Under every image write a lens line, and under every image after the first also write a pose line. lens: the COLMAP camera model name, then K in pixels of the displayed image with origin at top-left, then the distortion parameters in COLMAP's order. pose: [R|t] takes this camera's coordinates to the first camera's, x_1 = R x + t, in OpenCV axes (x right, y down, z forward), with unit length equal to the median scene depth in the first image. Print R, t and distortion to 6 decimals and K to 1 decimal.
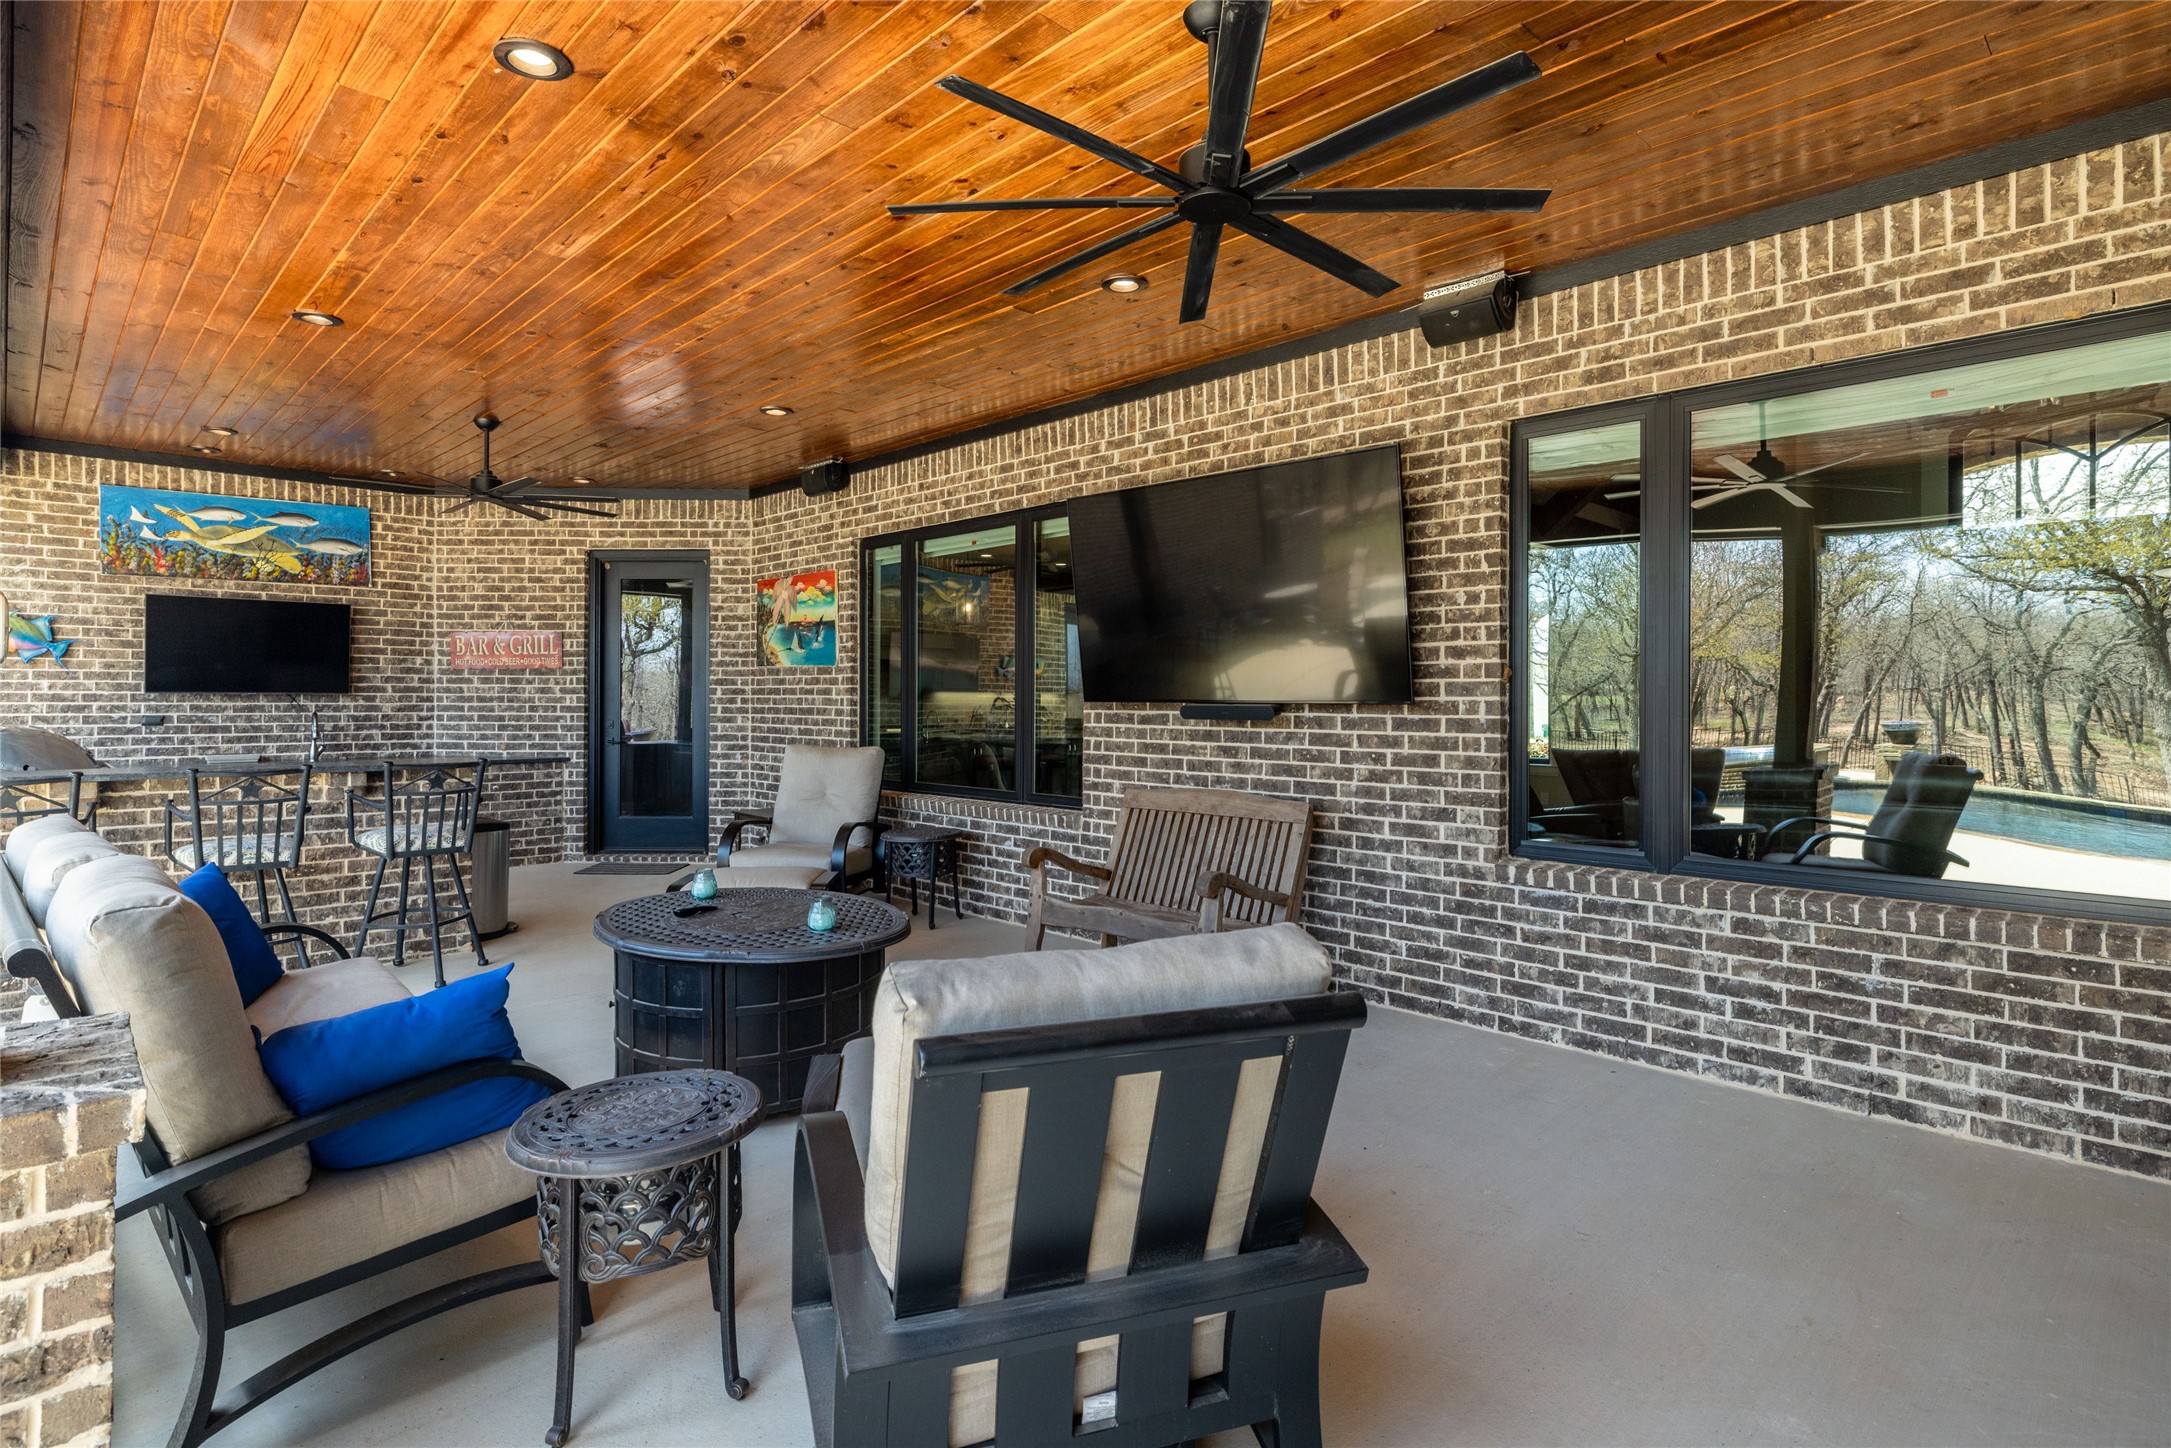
lens RADIAL K [[1118.7, 0, 1095.2], [0, 1118.7, 698.9], [0, 0, 1]] dist [-0.003653, 0.001922]
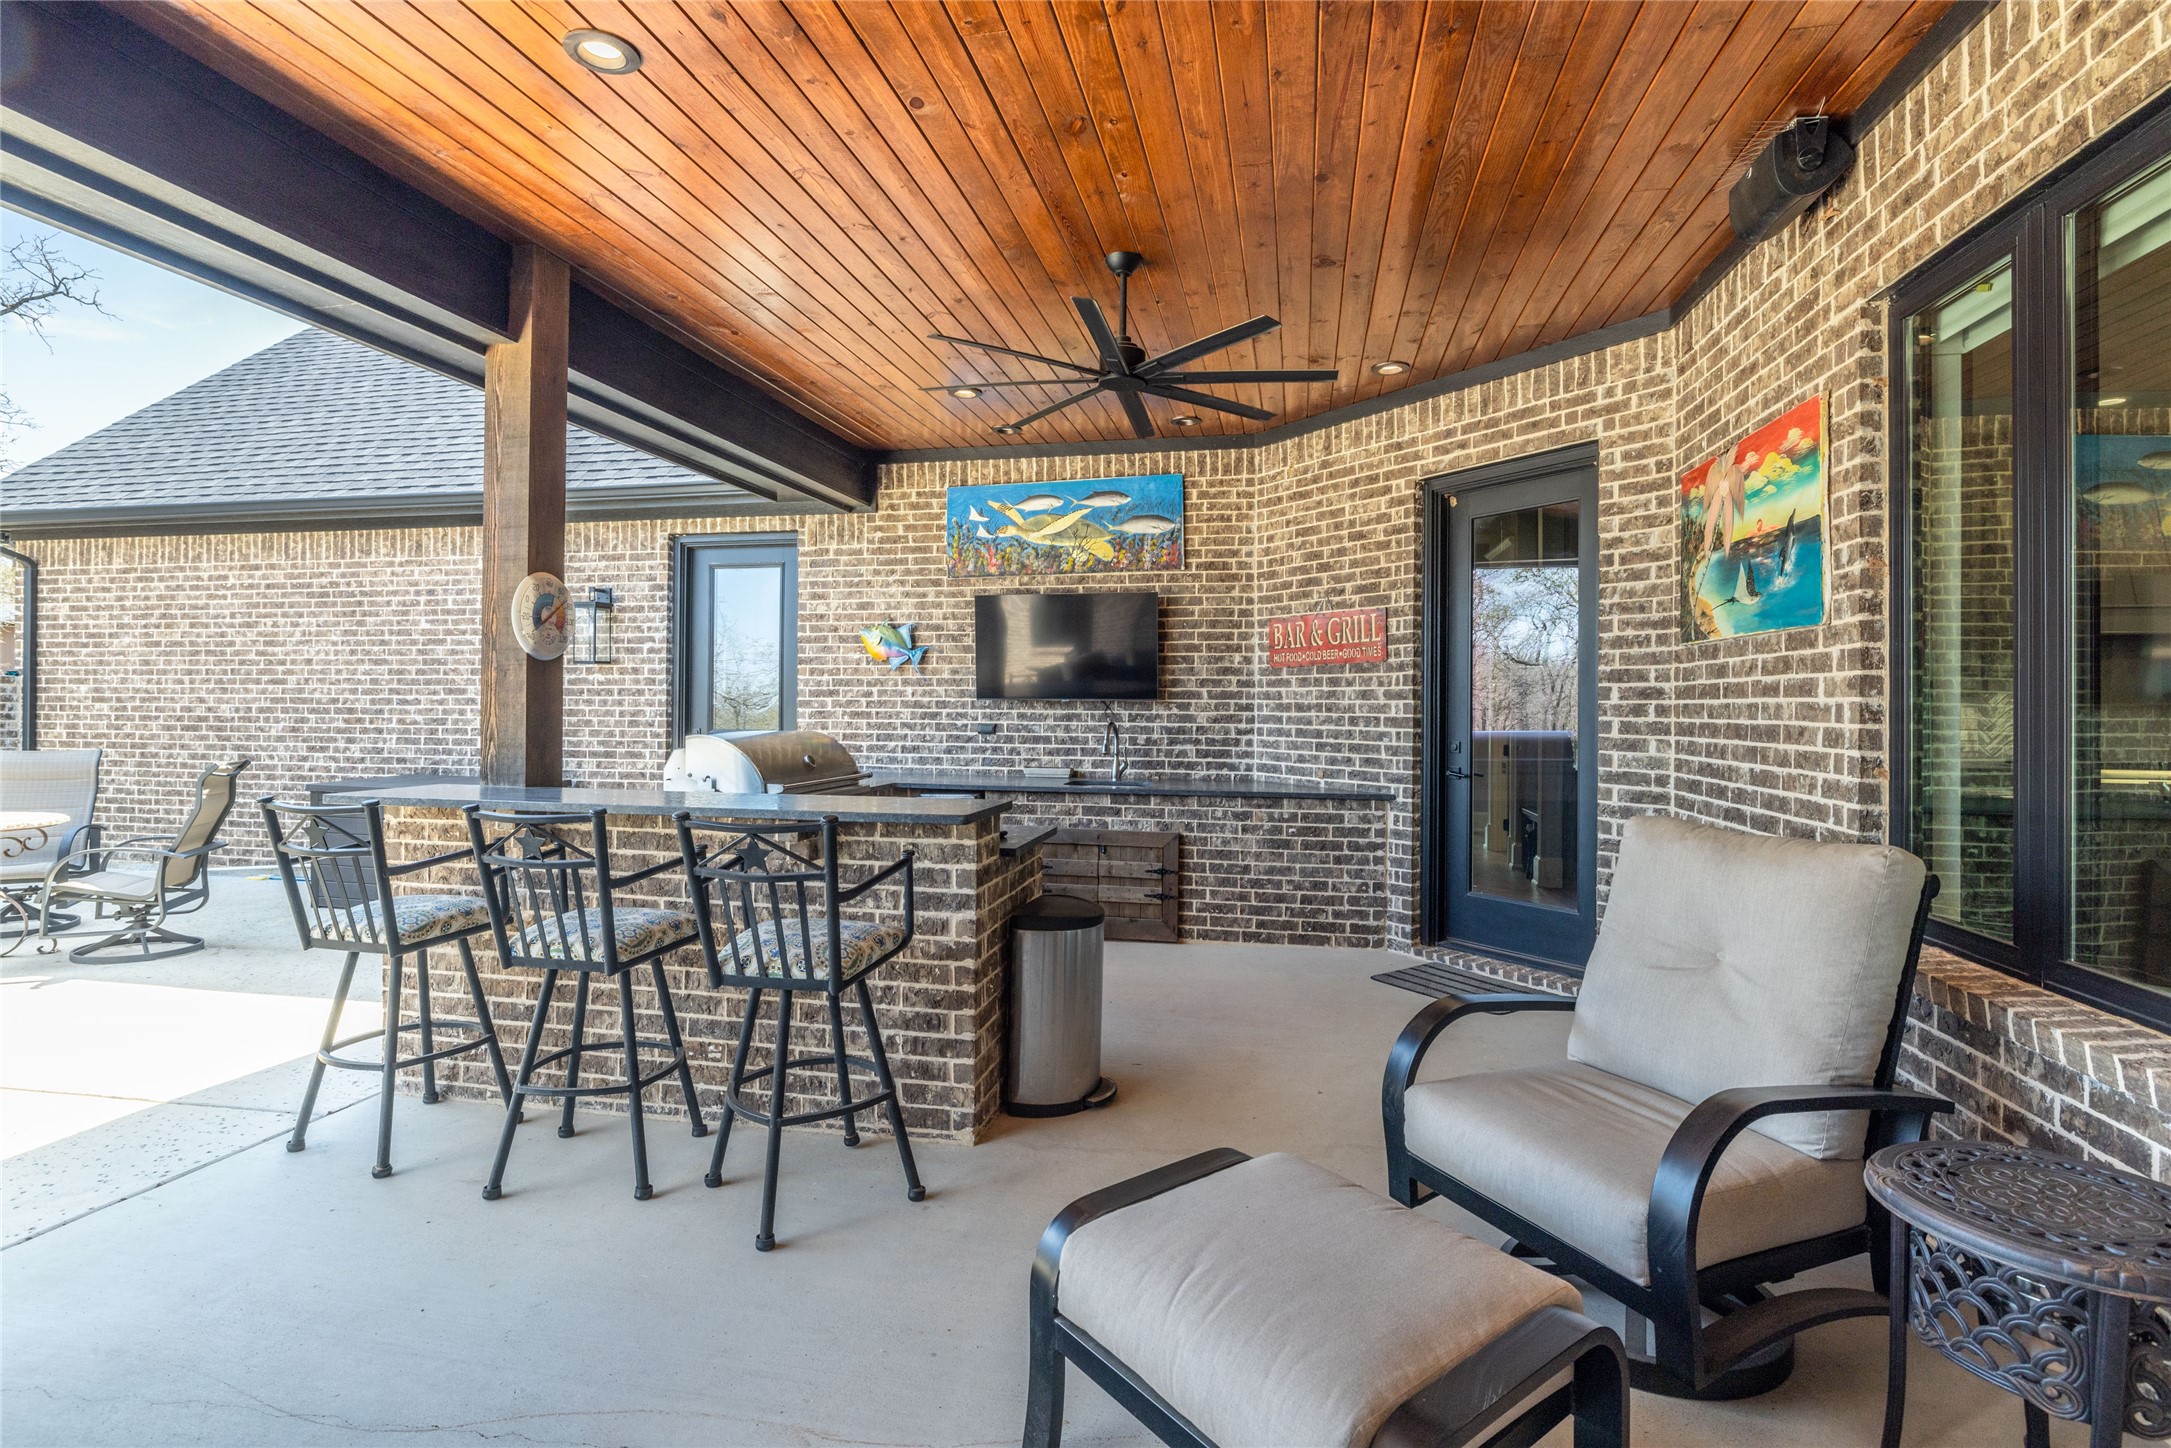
lens RADIAL K [[1034.6, 0, 1080.9], [0, 1034.6, 702.0], [0, 0, 1]] dist [-0.002969, 0.000621]
pose [[0.551462, -0.004452, -0.834188, -0.059793], [-0.004887, 0.999951, -0.008568, 0.003316], [0.834186, 0.008802, 0.551413, 0.518242]]
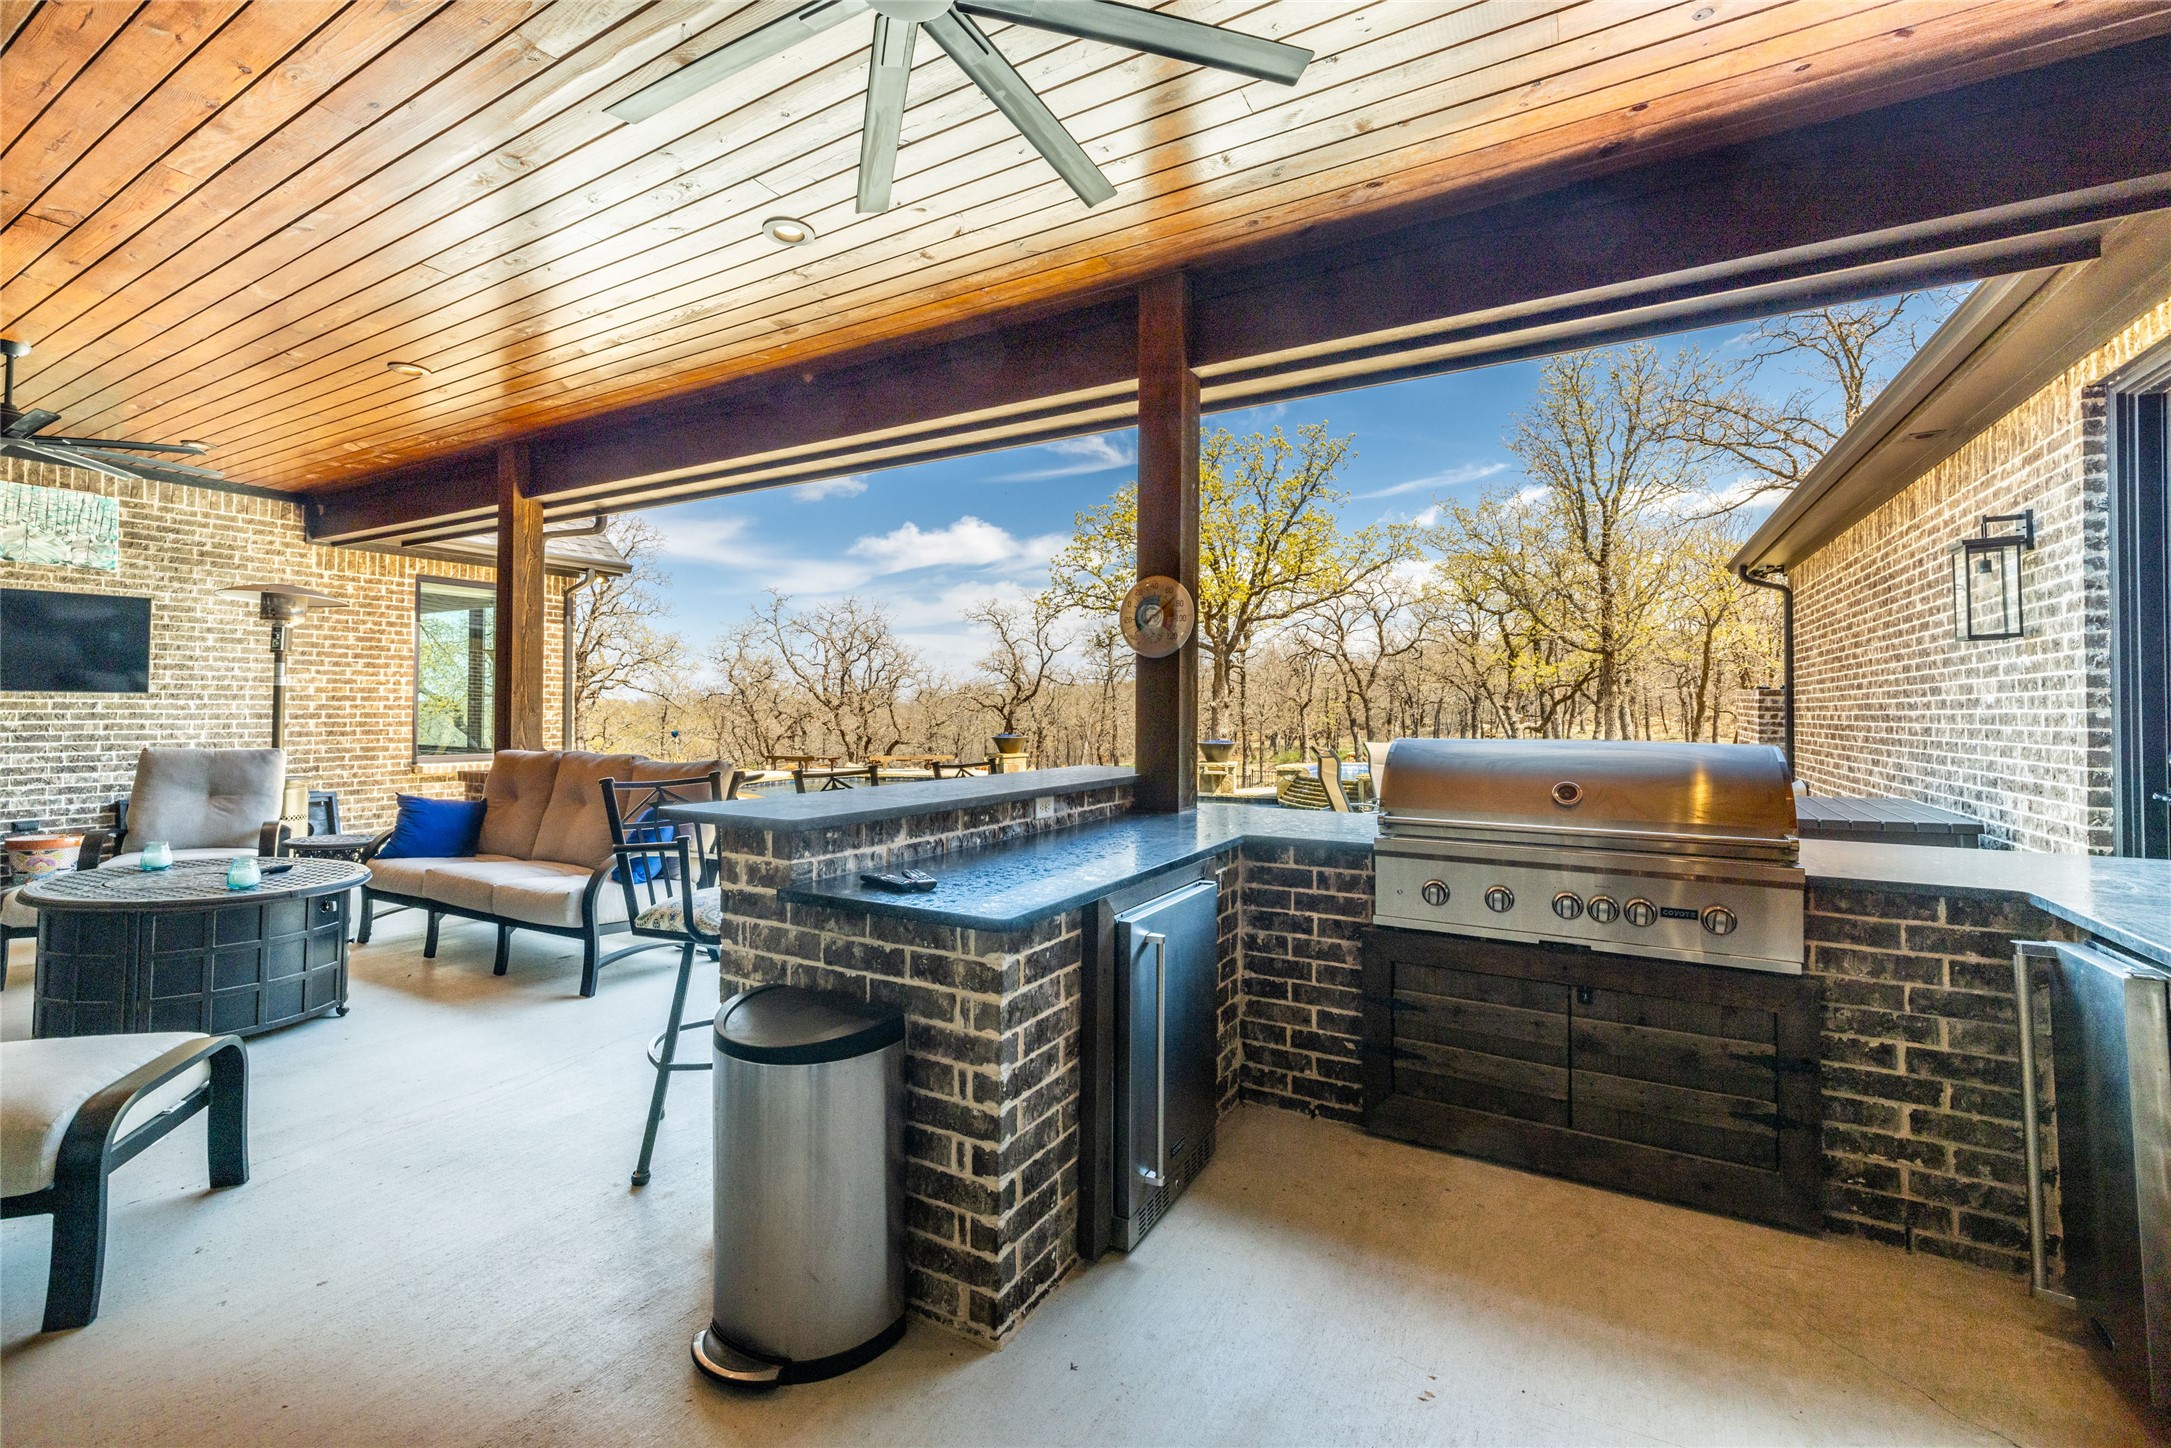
lens RADIAL K [[908.5, 0, 1066.9], [0, 908.5, 693.0], [0, 0, 1]] dist [0.001930, 0.000307]
pose [[-0.963748, -0.016418, -0.266310, -0.410267], [-0.011312, 0.999722, -0.020699, 0.008638], [0.266576, -0.016936, -0.963665, 0.964527]]
